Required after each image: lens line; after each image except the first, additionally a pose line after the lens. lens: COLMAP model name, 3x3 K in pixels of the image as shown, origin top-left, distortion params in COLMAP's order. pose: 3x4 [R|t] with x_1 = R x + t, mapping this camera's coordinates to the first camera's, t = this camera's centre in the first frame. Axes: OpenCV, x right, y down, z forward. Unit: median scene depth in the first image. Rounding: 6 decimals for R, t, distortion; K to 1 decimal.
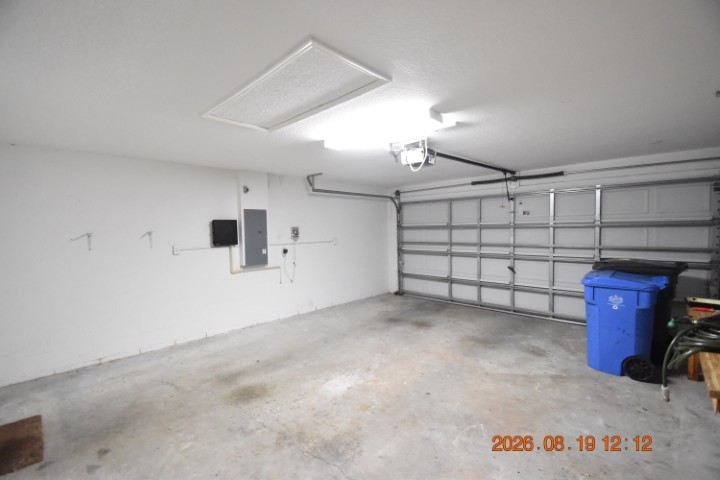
lens RADIAL K [[315.0, 0, 356.0], [0, 315.0, 243.6], [0, 0, 1]] dist [0.019453, -0.019015]
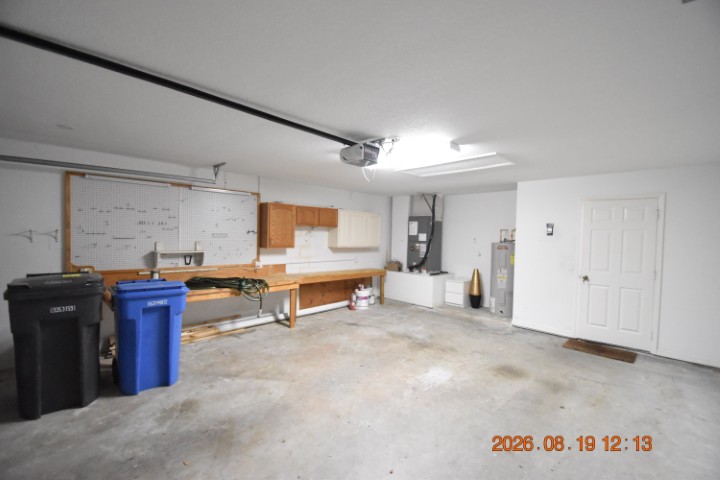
lens RADIAL K [[315.0, 0, 356.0], [0, 315.0, 243.6], [0, 0, 1]] dist [0.019453, -0.019015]
pose [[-0.999536, -0.004744, 0.030094, 0.158913], [-0.002259, 0.996623, 0.082088, -0.082141], [-0.030382, 0.081982, -0.996171, 1.629065]]
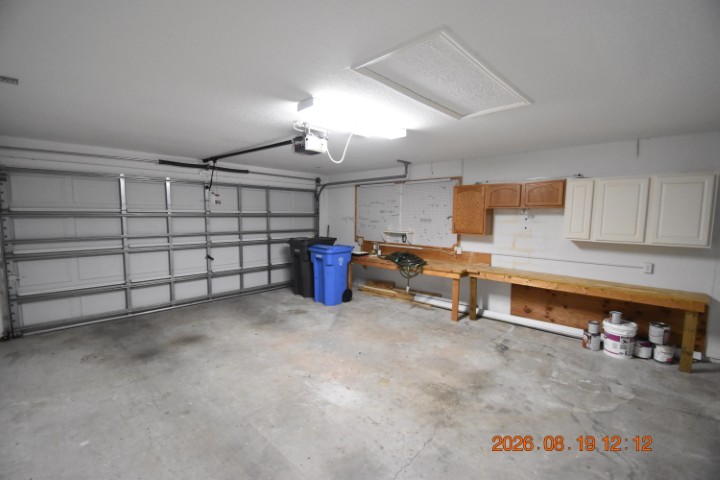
lens RADIAL K [[315.0, 0, 356.0], [0, 315.0, 243.6], [0, 0, 1]] dist [0.019453, -0.019015]
pose [[-0.002103, -0.075141, 0.997171, -0.700930], [0.042293, 0.996274, 0.075163, -0.026724], [-0.999103, 0.042332, 0.001082, 0.735215]]
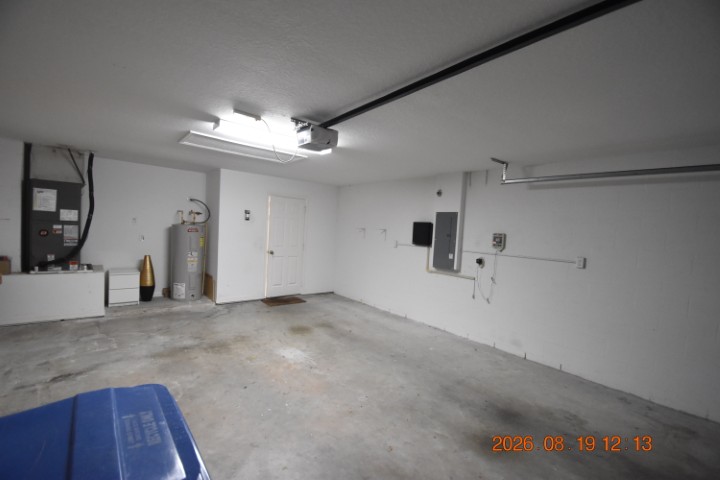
lens RADIAL K [[315.0, 0, 356.0], [0, 315.0, 243.6], [0, 0, 1]] dist [0.019453, -0.019015]
pose [[-0.105695, 0.059208, -0.992634, 0.855666], [-0.104683, 0.992017, 0.070318, -0.062607], [0.988873, 0.111344, -0.098653, 1.029914]]
